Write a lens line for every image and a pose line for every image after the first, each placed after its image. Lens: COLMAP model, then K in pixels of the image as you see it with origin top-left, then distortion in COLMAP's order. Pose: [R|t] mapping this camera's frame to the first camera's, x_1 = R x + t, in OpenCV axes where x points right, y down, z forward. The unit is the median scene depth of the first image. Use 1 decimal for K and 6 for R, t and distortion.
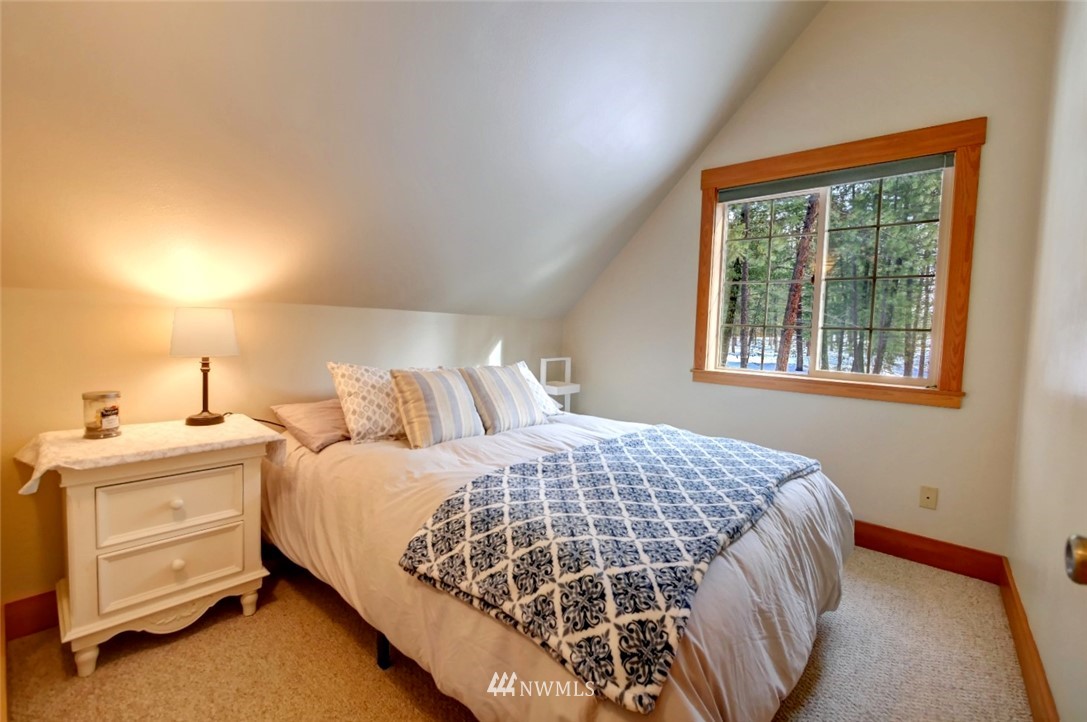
lens RADIAL K [[453.2, 0, 543.0], [0, 453.2, 358.0], [0, 0, 1]] dist [0.000315, 0.000003]
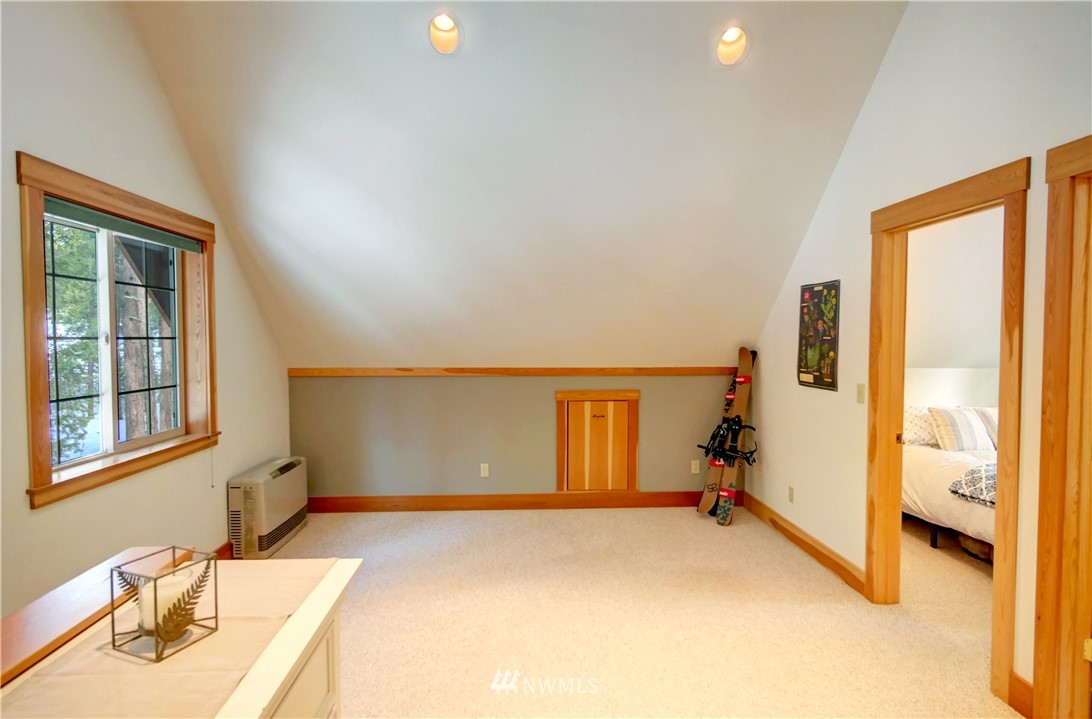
lens RADIAL K [[572.0, 0, 550.3], [0, 572.0, 358.9], [0, 0, 1]] dist [0.000689, 0.000902]
pose [[0.699827, -0.004904, -0.714296, 0.242710], [-0.022645, 0.999322, -0.029047, -0.068039], [0.713953, 0.036503, 0.699241, -1.706806]]
